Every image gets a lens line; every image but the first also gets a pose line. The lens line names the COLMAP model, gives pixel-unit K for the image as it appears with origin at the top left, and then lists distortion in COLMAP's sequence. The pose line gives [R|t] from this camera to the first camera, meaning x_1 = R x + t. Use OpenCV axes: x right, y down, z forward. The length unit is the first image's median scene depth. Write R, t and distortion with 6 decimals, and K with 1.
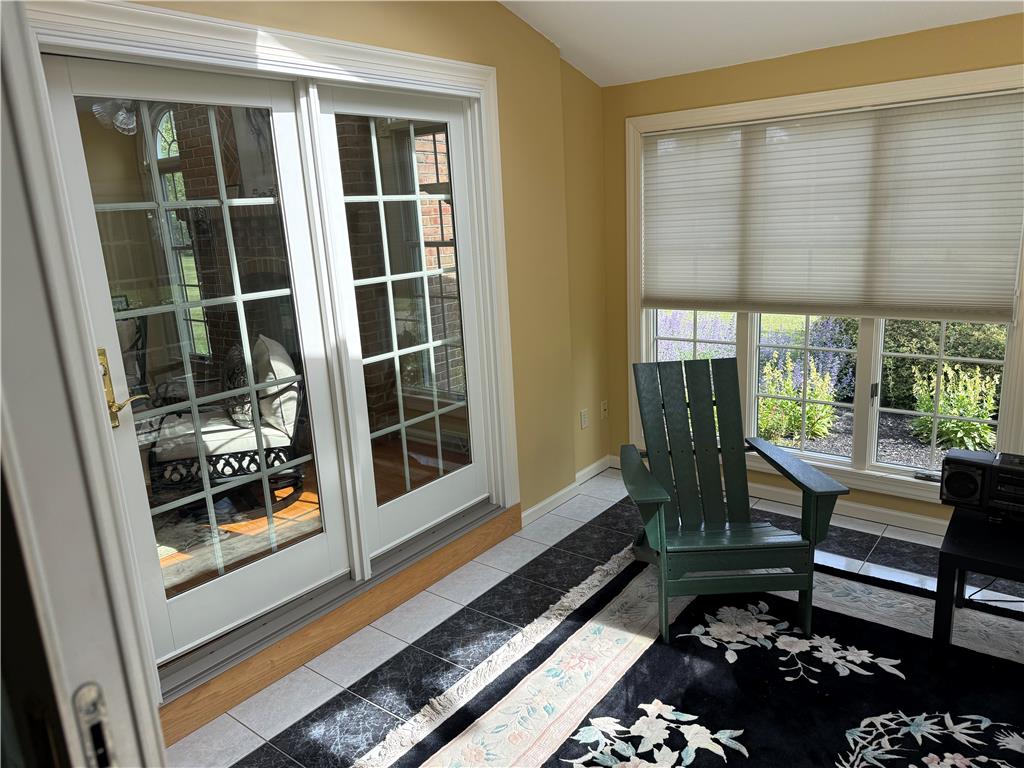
lens RADIAL K [[728.1, 0, 516.8], [0, 728.1, 374.1], [0, 0, 1]] dist [0.057610, -0.051723]
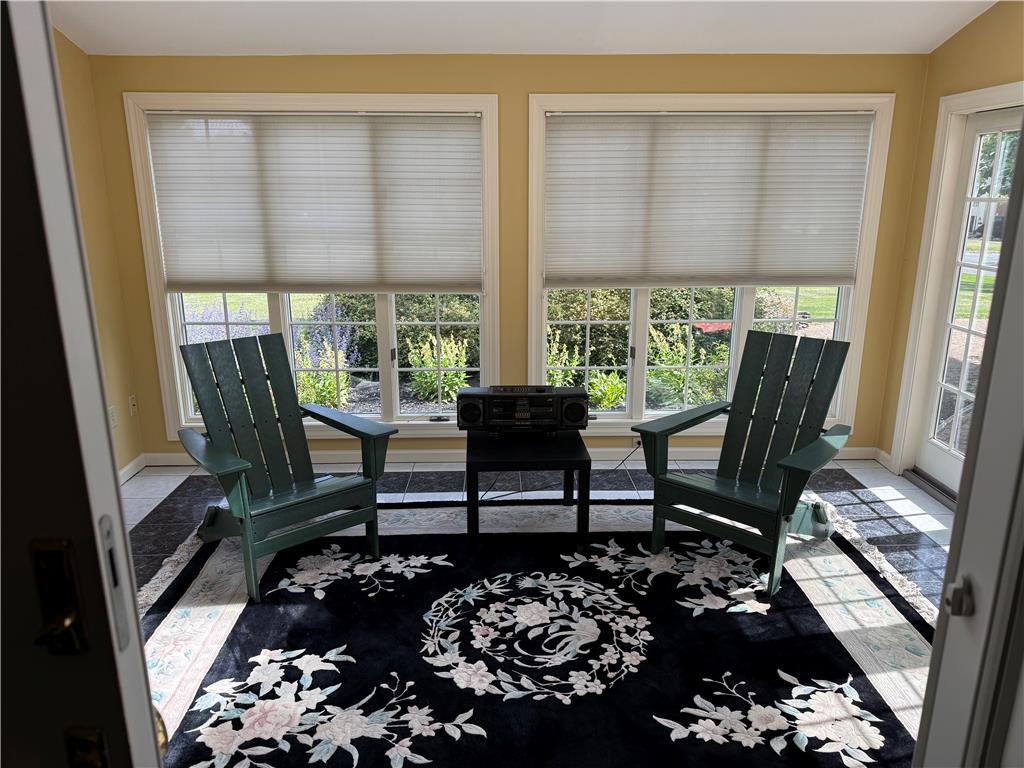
lens RADIAL K [[728.1, 0, 526.3], [0, 728.1, 375.6], [0, 0, 1]] dist [0.057610, -0.051723]
pose [[0.767670, -0.109022, 0.631504, -0.122904], [0.104735, 0.993517, 0.044201, 0.033472], [-0.632229, 0.032209, 0.774112, -0.064844]]
